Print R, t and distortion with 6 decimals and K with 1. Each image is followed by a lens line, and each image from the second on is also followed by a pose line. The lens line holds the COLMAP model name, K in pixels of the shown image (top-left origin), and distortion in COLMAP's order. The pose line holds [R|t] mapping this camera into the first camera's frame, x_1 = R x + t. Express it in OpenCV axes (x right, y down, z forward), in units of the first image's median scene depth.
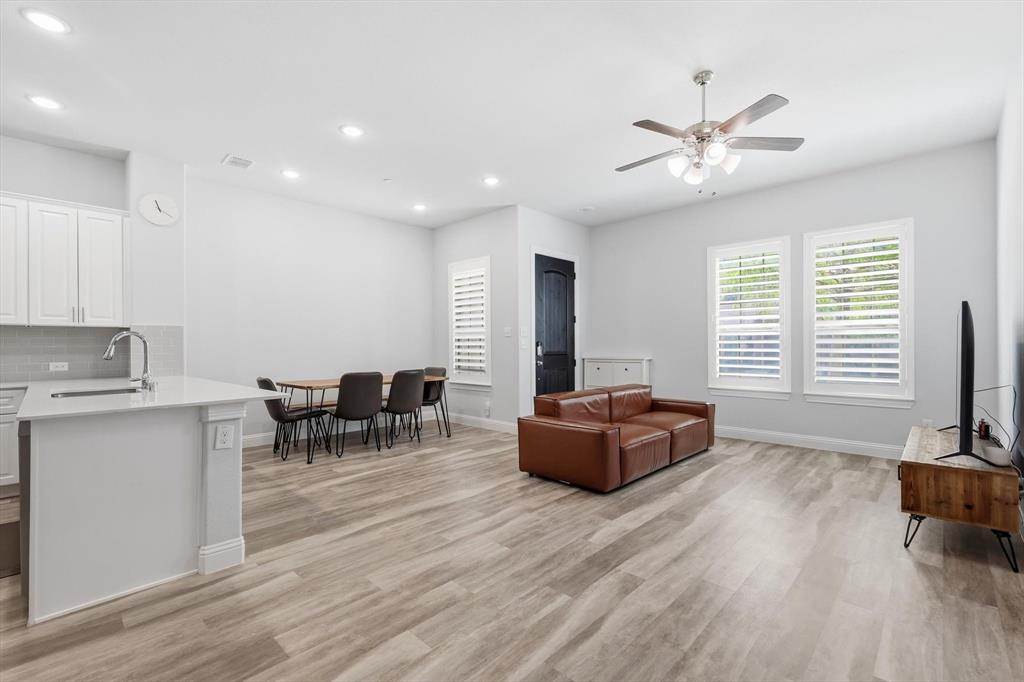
lens RADIAL K [[449.5, 0, 517.3], [0, 449.5, 346.5], [0, 0, 1]] dist [0.002776, 0.000562]
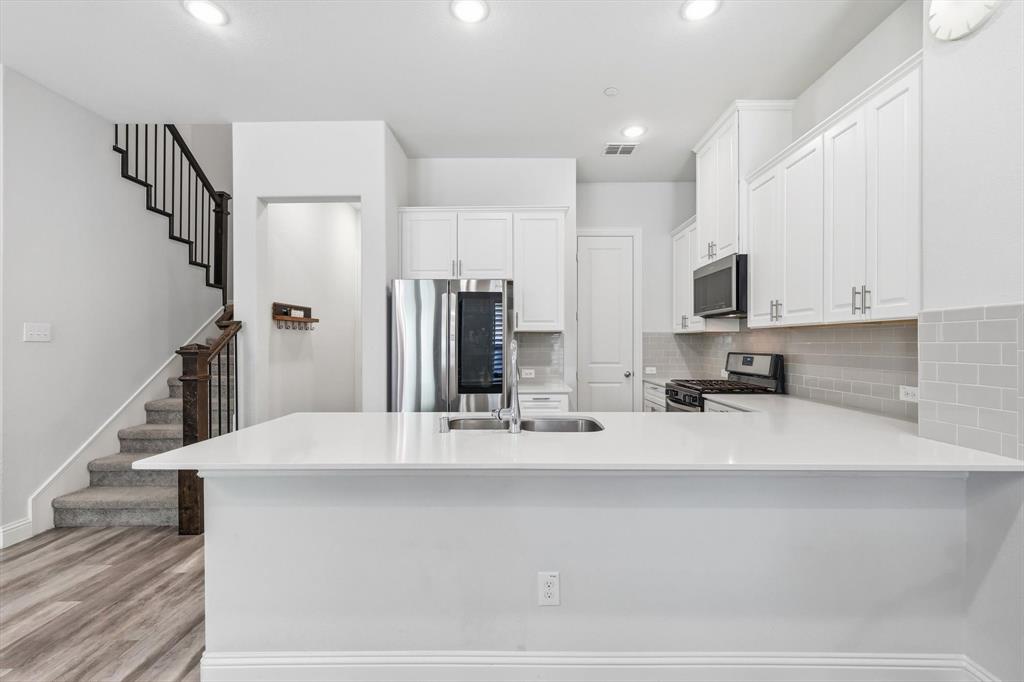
lens RADIAL K [[449.5, 0, 515.7], [0, 449.5, 341.0], [0, 0, 1]] dist [0.002776, 0.000562]
pose [[-0.729020, 0.005956, -0.684466, -0.301742], [0.006428, 0.999978, 0.001855, -0.025423], [0.684462, -0.003047, -0.729042, 1.110779]]
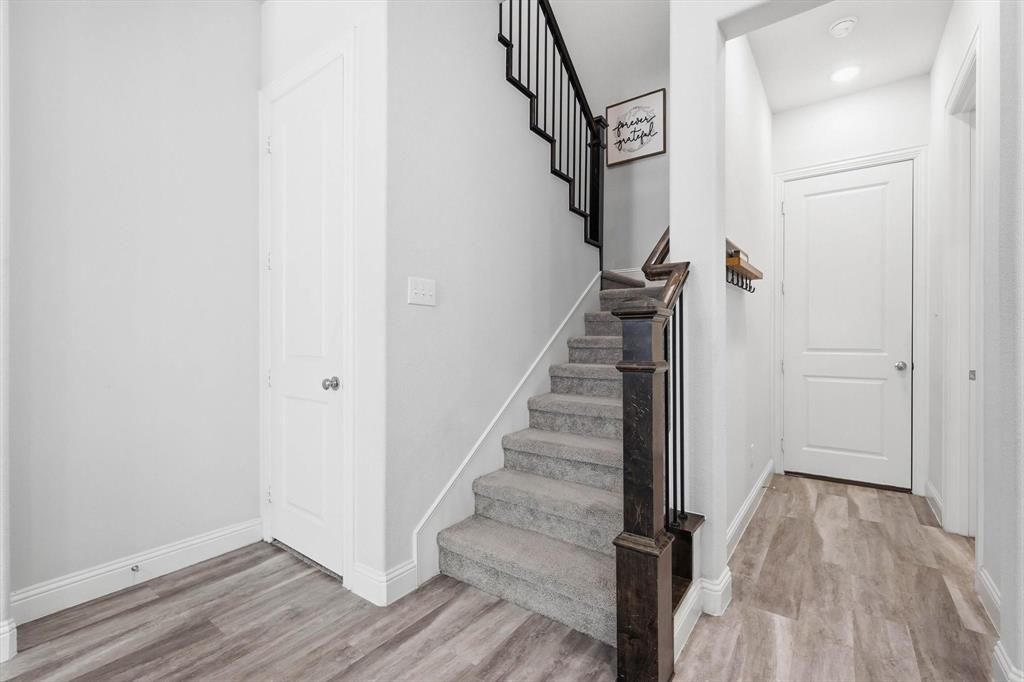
lens RADIAL K [[449.5, 0, 517.2], [0, 449.5, 337.7], [0, 0, 1]] dist [0.002776, 0.000562]
pose [[-0.991196, 0.006201, -0.132255, -0.275136], [0.006391, 0.999979, -0.001013, 0.011167], [0.132246, -0.001849, -0.991215, 0.539551]]
